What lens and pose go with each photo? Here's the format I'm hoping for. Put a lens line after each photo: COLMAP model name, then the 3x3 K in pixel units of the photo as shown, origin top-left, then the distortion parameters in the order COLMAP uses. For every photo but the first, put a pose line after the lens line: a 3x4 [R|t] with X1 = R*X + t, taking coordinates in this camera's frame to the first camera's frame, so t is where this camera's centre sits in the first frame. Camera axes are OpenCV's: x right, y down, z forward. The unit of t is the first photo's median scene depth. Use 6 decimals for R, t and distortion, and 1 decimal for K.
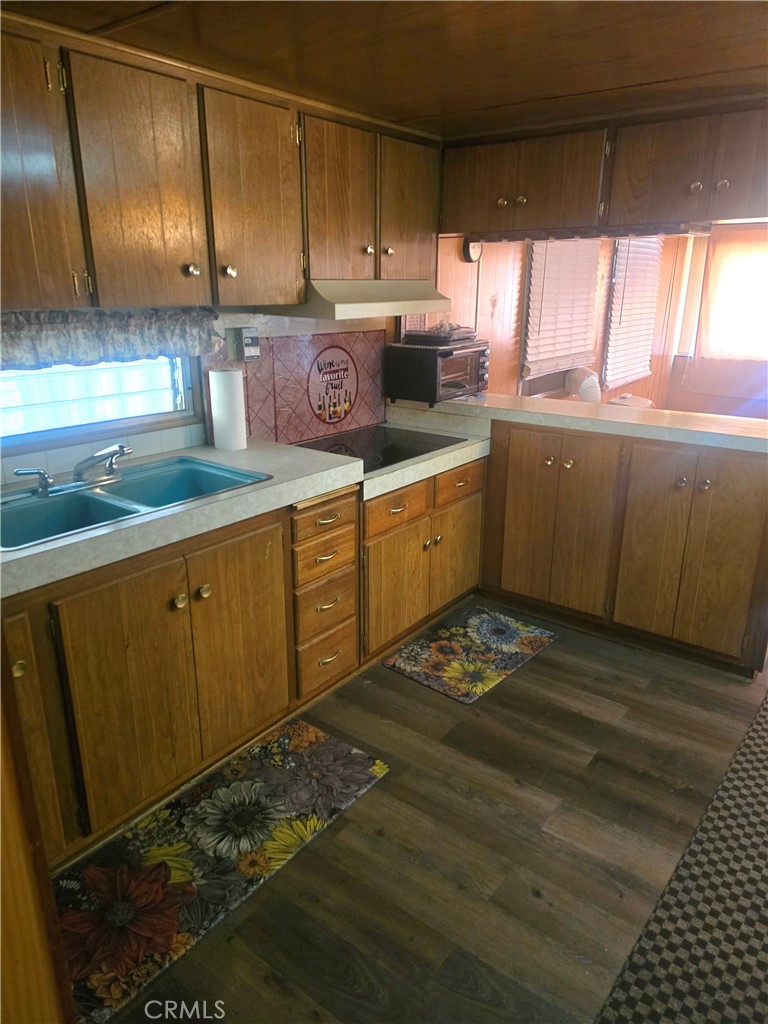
lens RADIAL K [[680.4, 0, 384.8], [0, 680.4, 513.2], [0, 0, 1]] dist [0.098541, -0.099870]
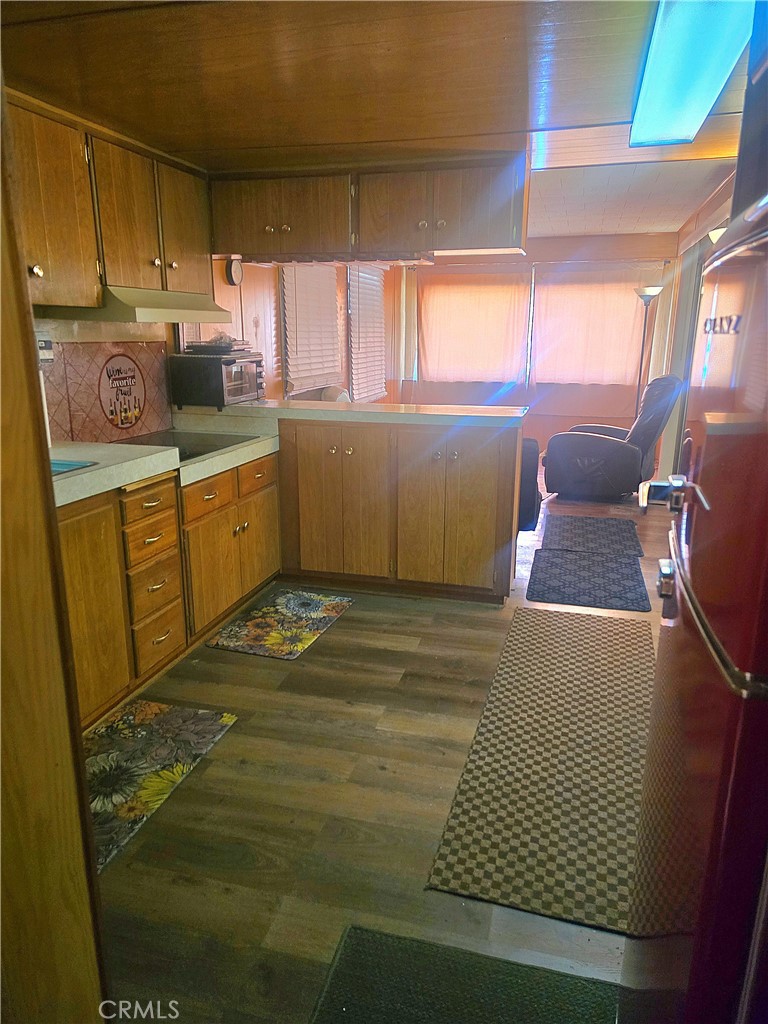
lens RADIAL K [[680.4, 0, 384.8], [0, 680.4, 513.2], [0, 0, 1]] dist [0.098541, -0.099870]
pose [[0.928601, -0.093968, 0.358986, -0.120075], [0.114448, 0.992770, -0.036177, 0.095273], [-0.352991, 0.074679, 0.932642, -0.124355]]
